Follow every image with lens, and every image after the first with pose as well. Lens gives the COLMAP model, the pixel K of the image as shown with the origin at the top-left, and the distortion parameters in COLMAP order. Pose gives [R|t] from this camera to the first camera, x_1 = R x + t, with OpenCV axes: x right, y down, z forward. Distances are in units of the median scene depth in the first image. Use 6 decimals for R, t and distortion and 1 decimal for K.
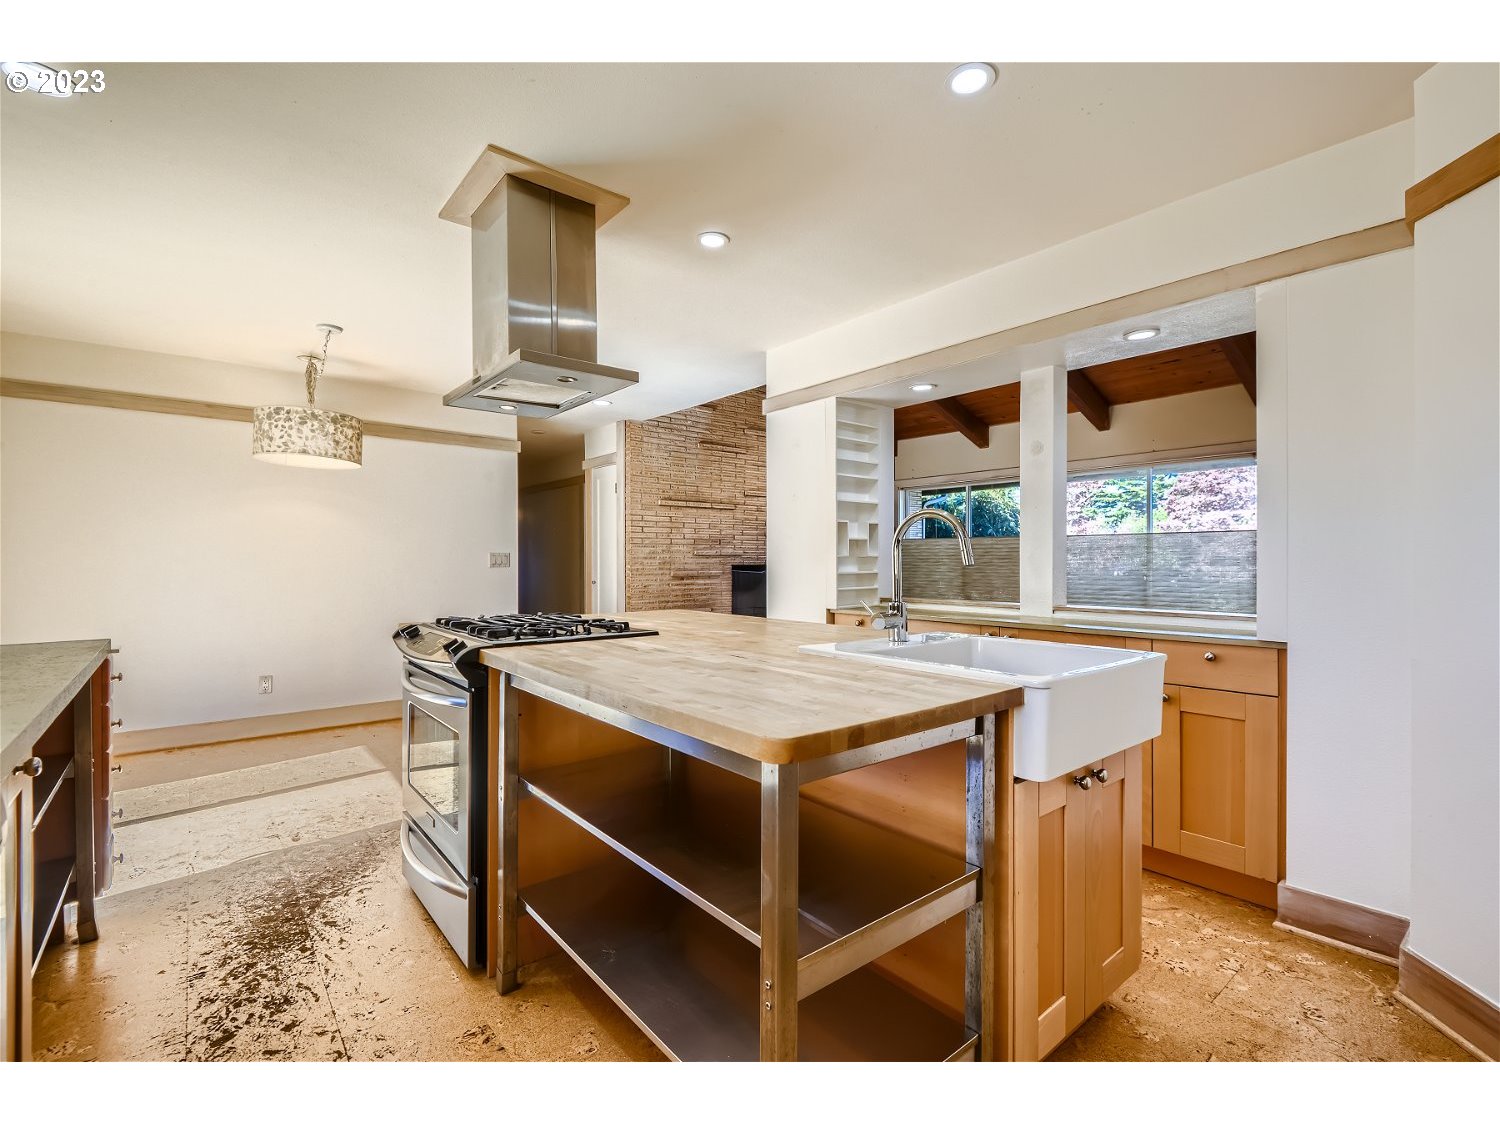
lens RADIAL K [[677.8, 0, 753.4], [0, 677.8, 565.1], [0, 0, 1]] dist [0.004860, -0.009335]
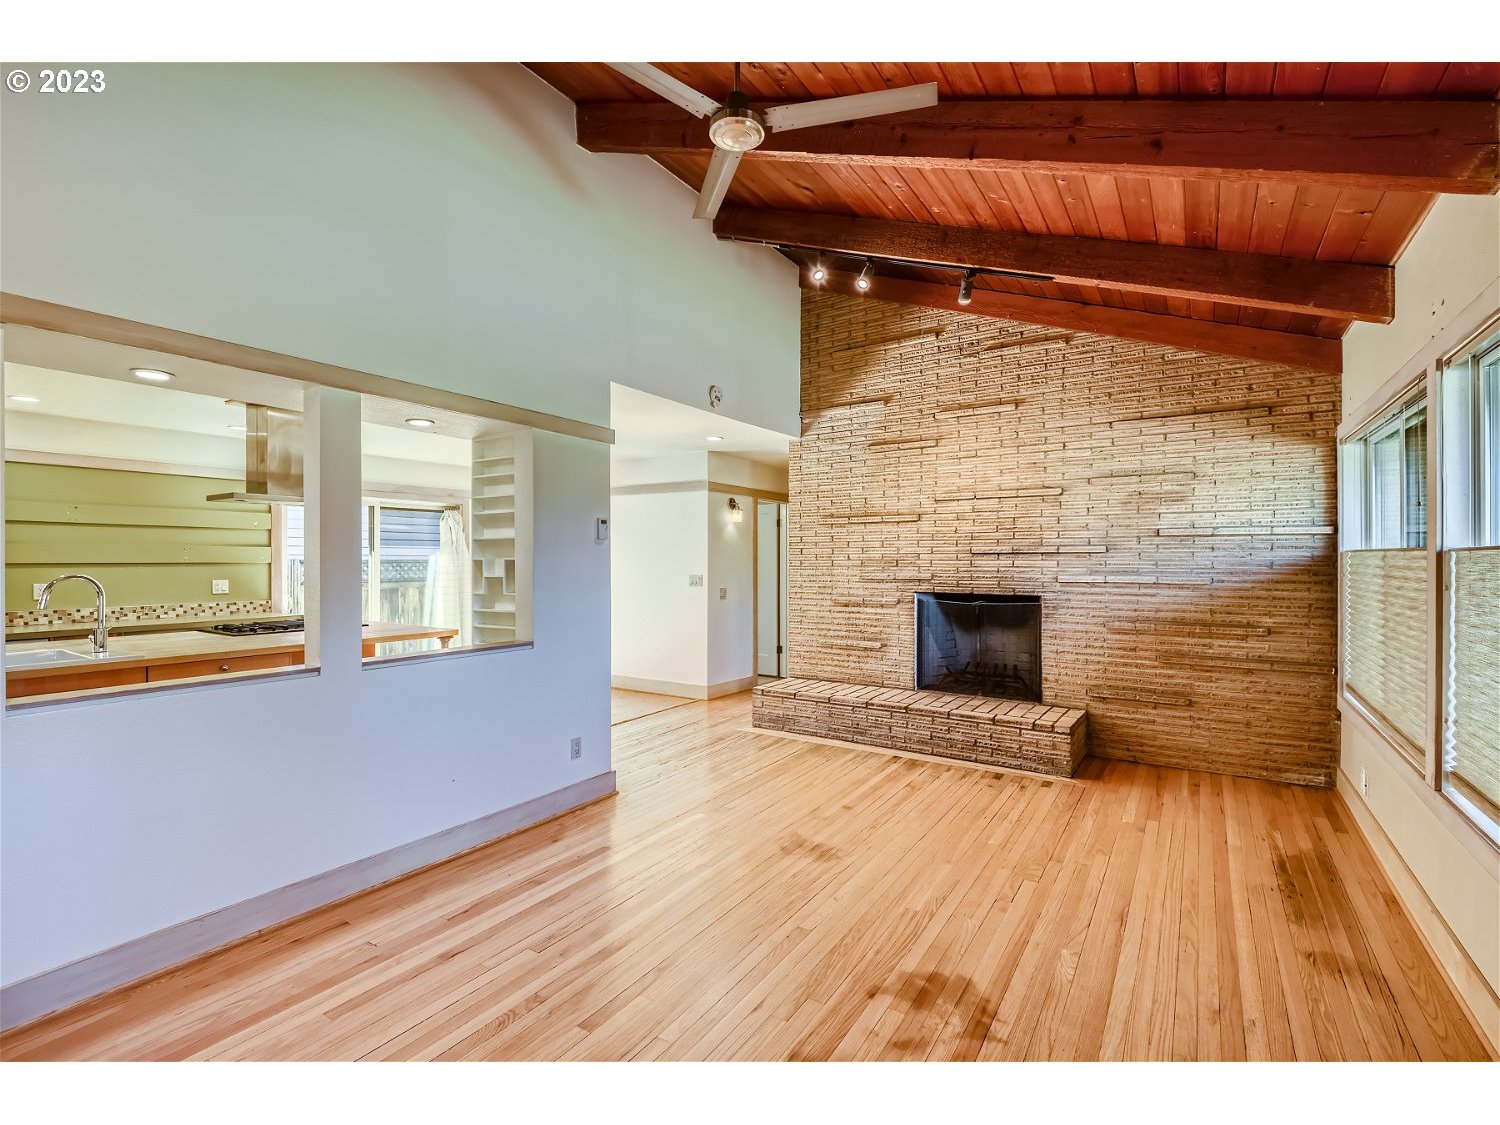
lens RADIAL K [[677.8, 0, 746.2], [0, 677.8, 557.0], [0, 0, 1]] dist [0.004860, -0.009335]
pose [[0.301585, -0.003478, -0.953433, 0.700950], [-0.006434, 0.999963, -0.005683, -0.037640], [0.953418, 0.007848, 0.301552, 0.619670]]
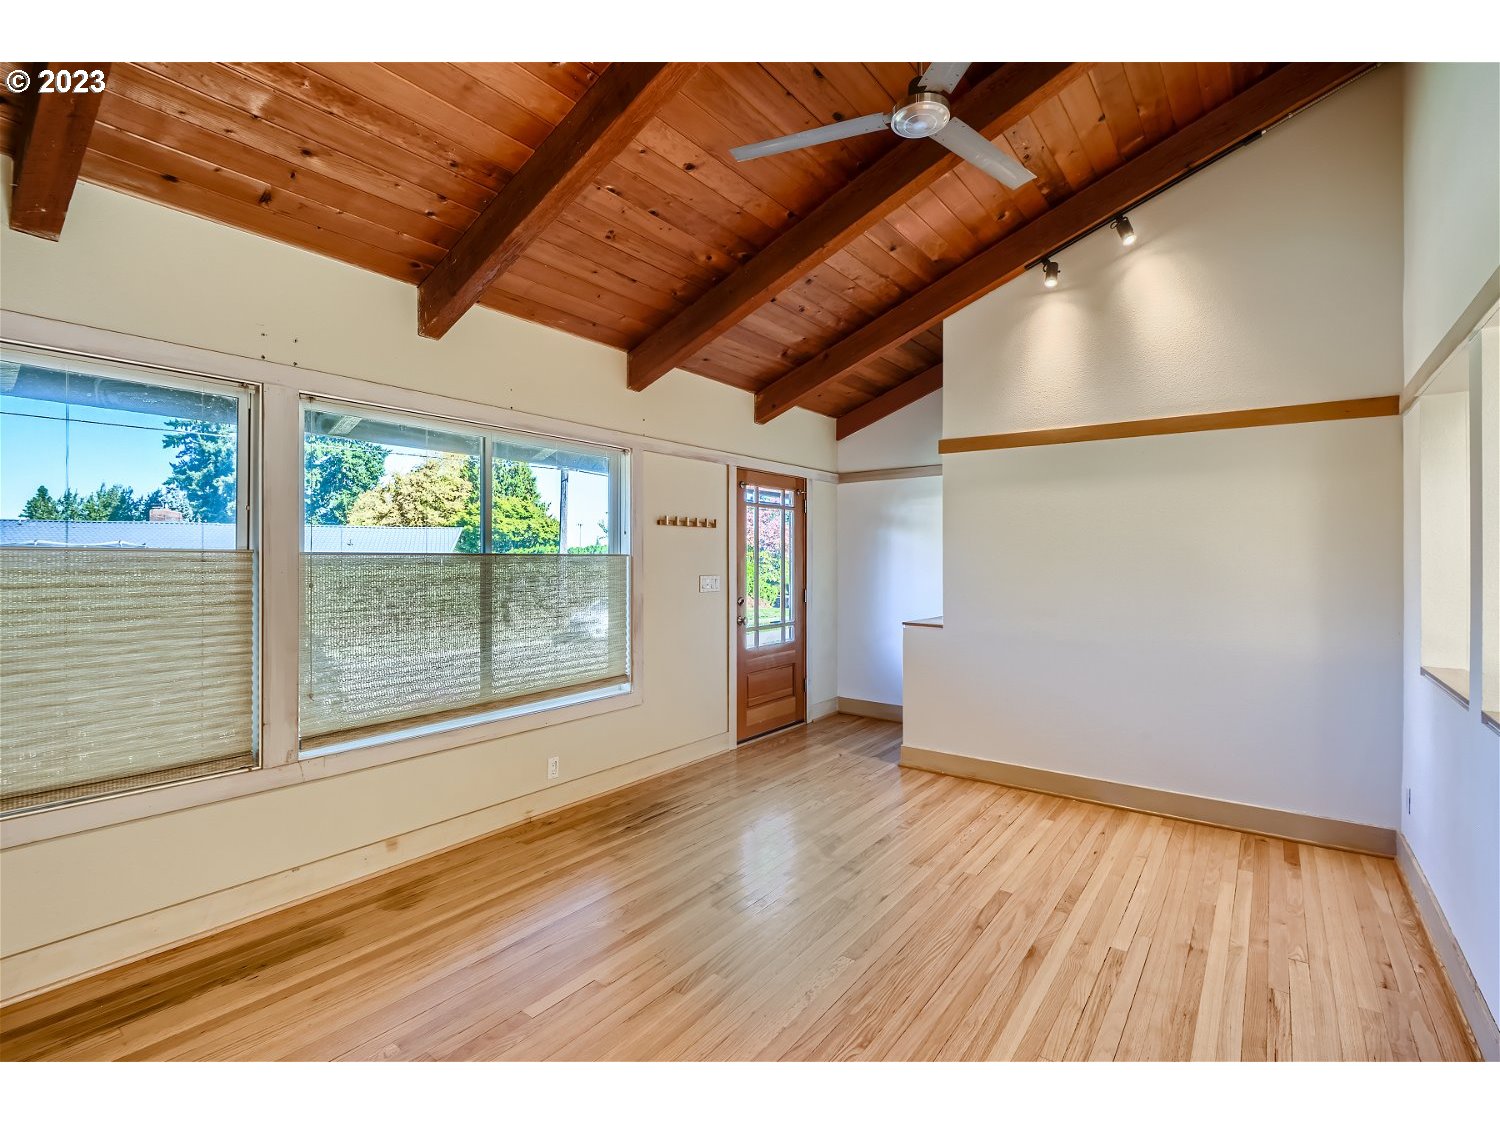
lens RADIAL K [[677.8, 0, 761.5], [0, 677.8, 557.1], [0, 0, 1]] dist [0.004860, -0.009335]
pose [[-0.242560, 0.004477, 0.970126, -0.001536], [0.007044, 0.999971, -0.002854, -0.040734], [-0.970111, 0.006142, -0.242585, 0.900901]]
